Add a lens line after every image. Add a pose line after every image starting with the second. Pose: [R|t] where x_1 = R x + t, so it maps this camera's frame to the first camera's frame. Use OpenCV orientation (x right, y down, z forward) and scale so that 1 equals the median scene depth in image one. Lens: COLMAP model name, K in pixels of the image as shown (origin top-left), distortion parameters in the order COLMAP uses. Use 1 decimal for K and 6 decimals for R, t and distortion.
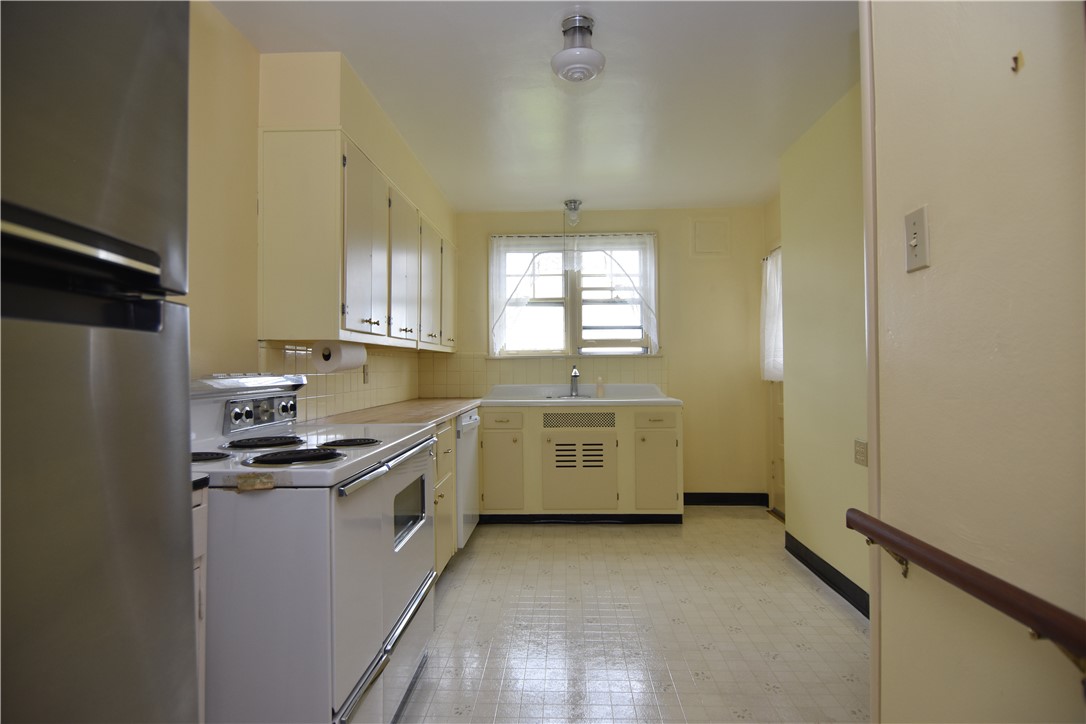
lens RADIAL K [[579.7, 0, 543.0], [0, 579.7, 362.0], [0, 0, 1]] dist [-0.003003, -0.001891]
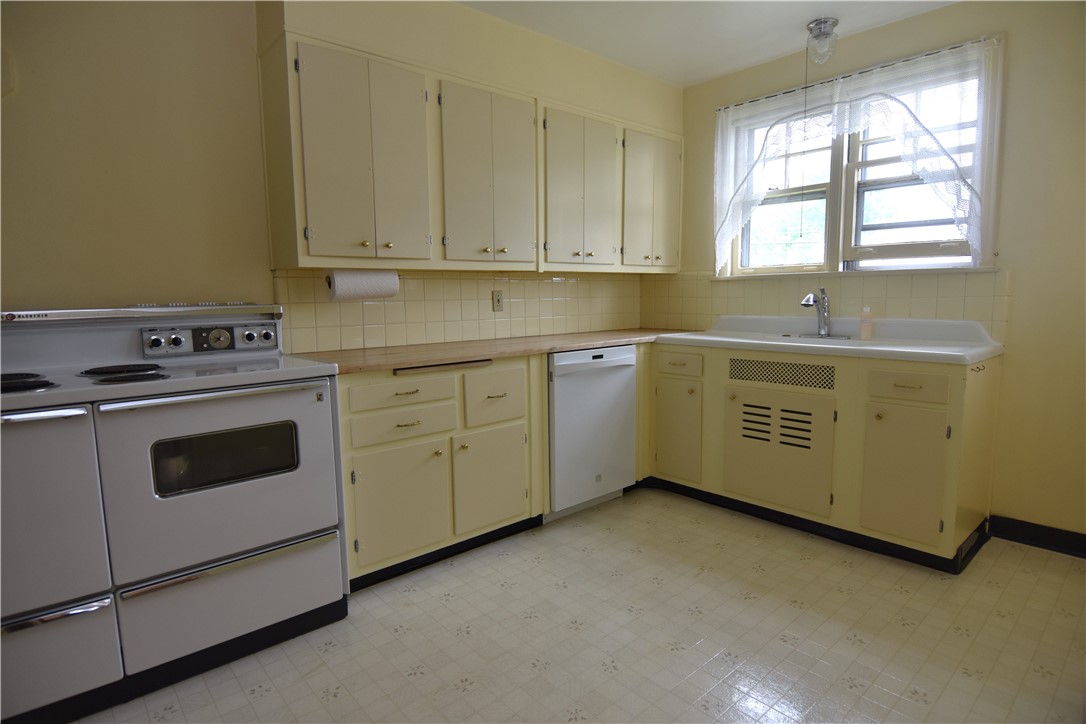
lens RADIAL K [[576.2, 0, 543.0], [0, 576.2, 362.0], [0, 0, 1]] dist [0.003661, -0.024689]
pose [[0.689135, 0.084623, -0.719675, 0.315181], [0.014369, 0.991367, 0.130329, -0.001109], [0.724491, -0.100155, 0.681969, 0.326442]]
